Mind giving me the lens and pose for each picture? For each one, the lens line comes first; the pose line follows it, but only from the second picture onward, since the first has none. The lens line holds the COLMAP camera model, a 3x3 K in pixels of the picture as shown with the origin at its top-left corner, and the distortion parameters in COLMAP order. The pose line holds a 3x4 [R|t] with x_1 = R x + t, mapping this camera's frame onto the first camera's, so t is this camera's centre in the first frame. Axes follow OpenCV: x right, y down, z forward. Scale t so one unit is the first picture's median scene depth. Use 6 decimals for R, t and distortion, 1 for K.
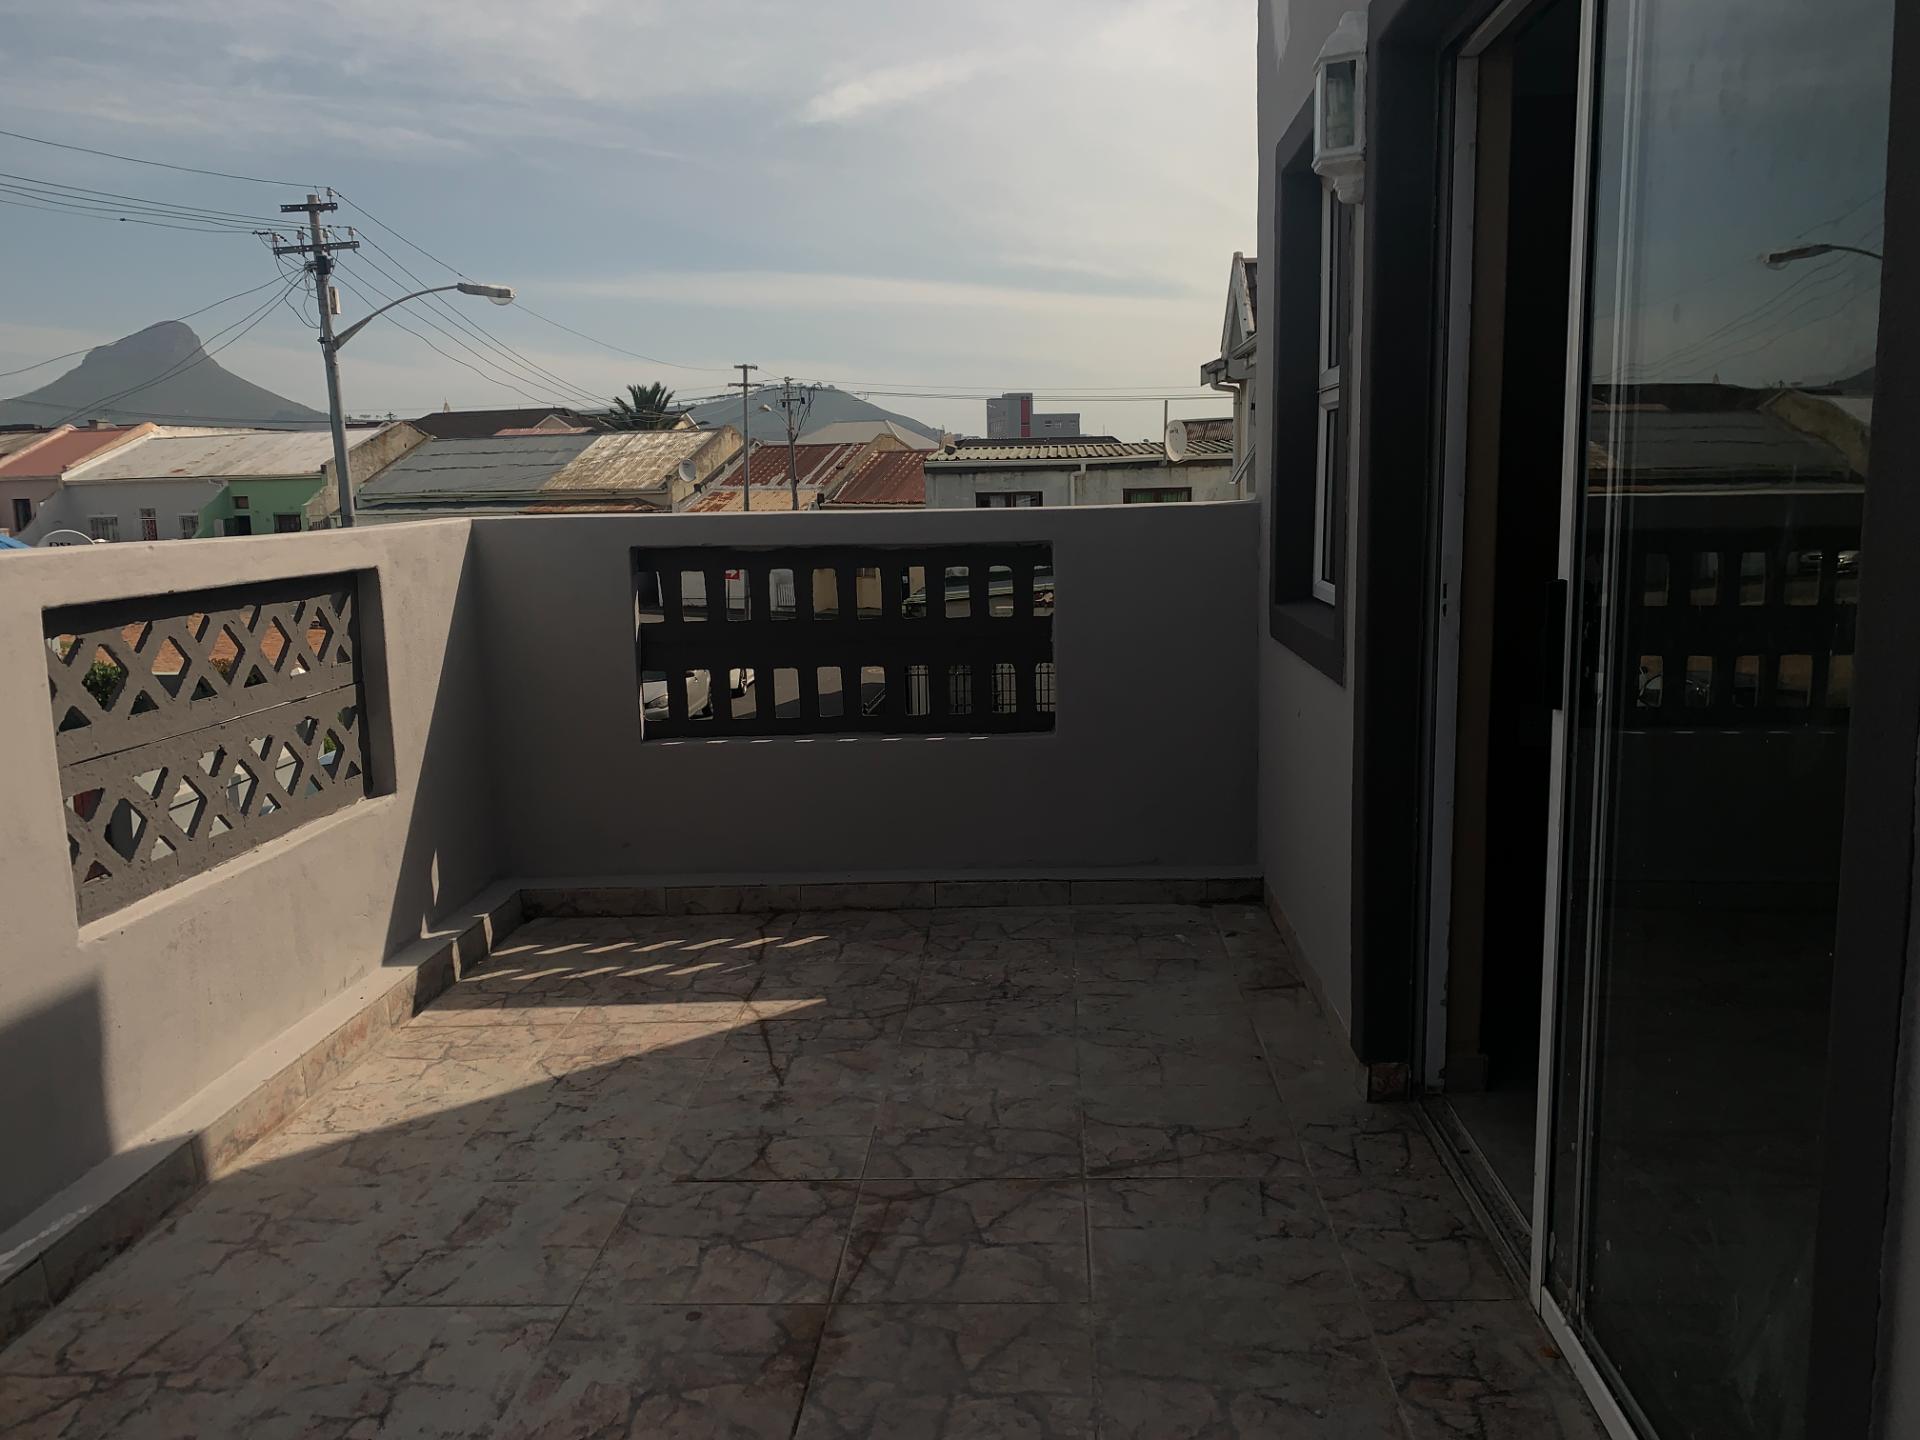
lens RADIAL K [[1466.5, 0, 975.9], [0, 1466.5, 697.6], [0, 0, 1]] dist [0.035073, -0.042592]
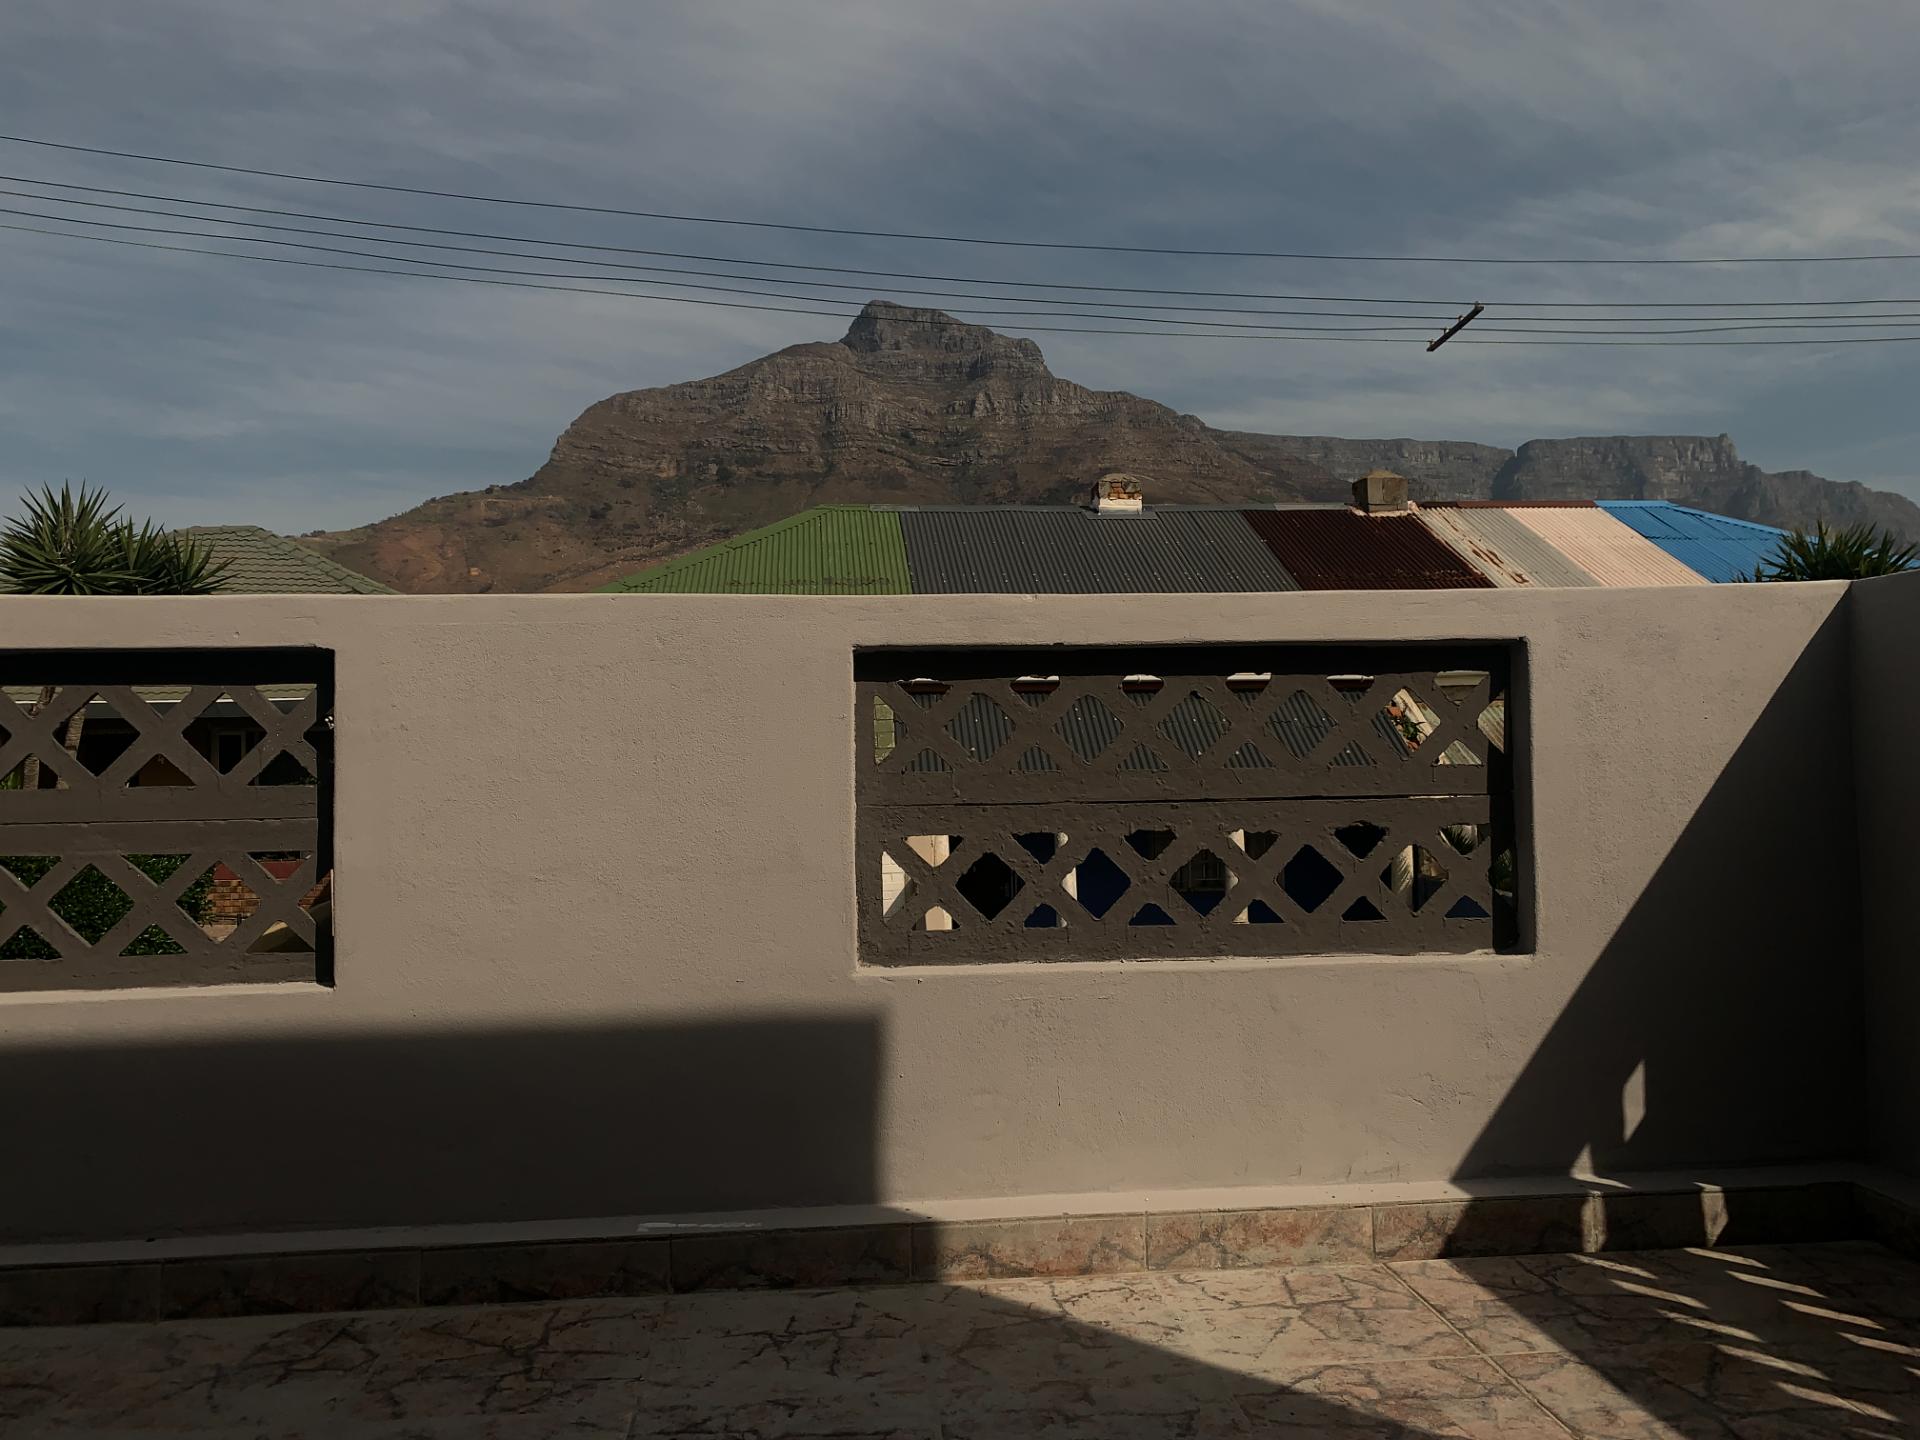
lens RADIAL K [[1466.5, 0, 960.1], [0, 1466.5, 720.1], [0, 0, 1]] dist [0.035073, -0.042592]
pose [[0.143232, 0.003909, -0.989681, 0.289447], [-0.127848, 0.991686, -0.014586, -0.001234], [0.981397, 0.128618, 0.142541, 0.656734]]
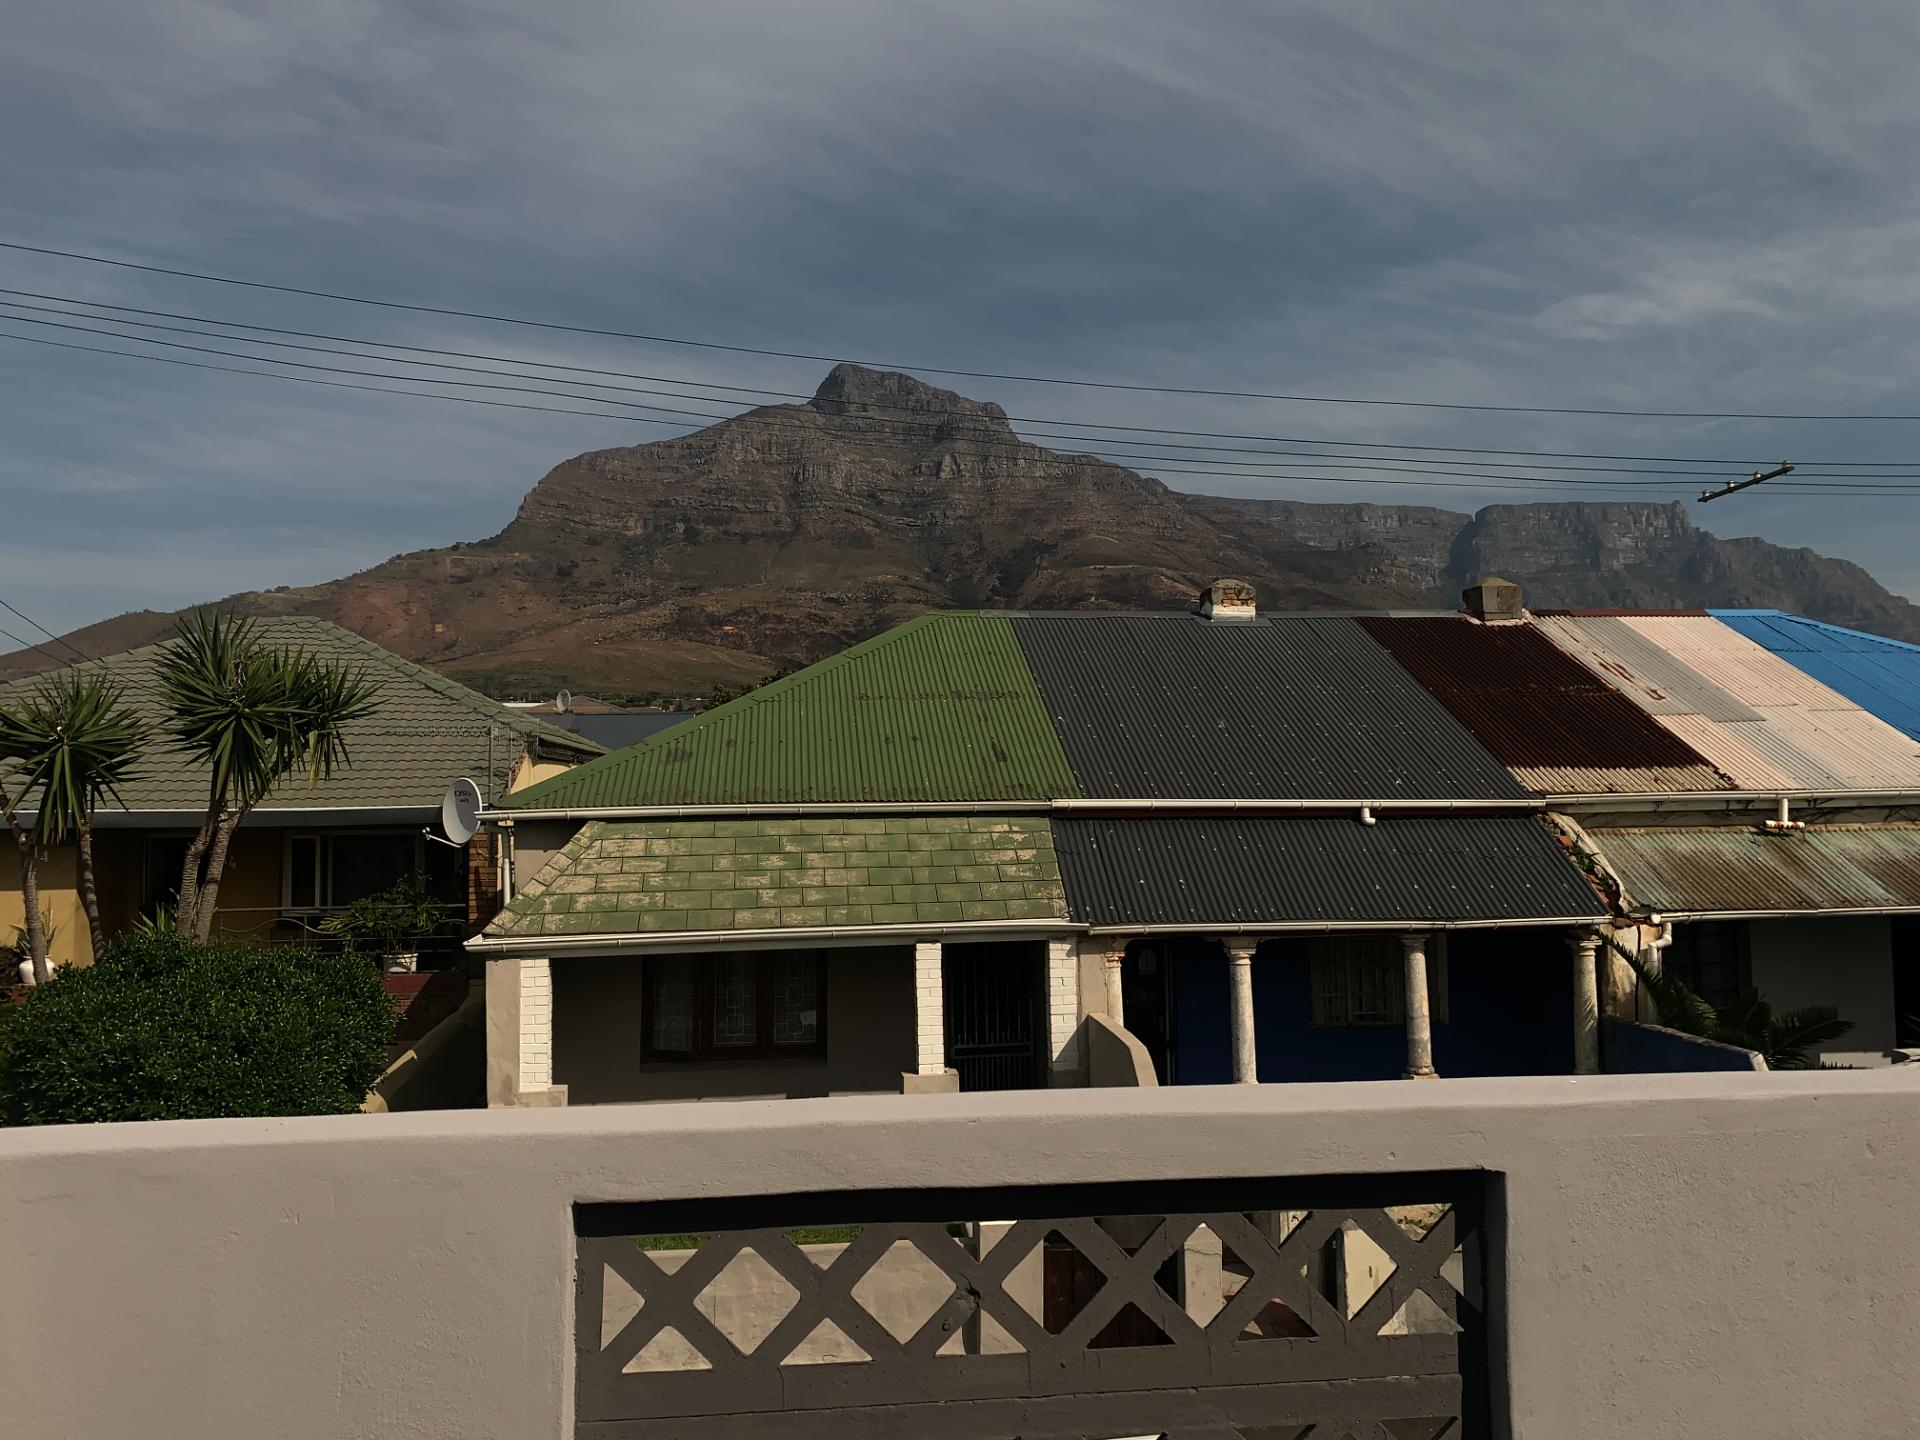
lens RADIAL K [[1466.5, 0, 951.9], [0, 1466.5, 710.2], [0, 0, 1]] dist [0.035073, -0.042592]
pose [[0.160675, -0.041883, -0.986118, 0.080044], [-0.131654, 0.989262, -0.063468, -0.119699], [0.978187, 0.140024, 0.153436, 0.134589]]
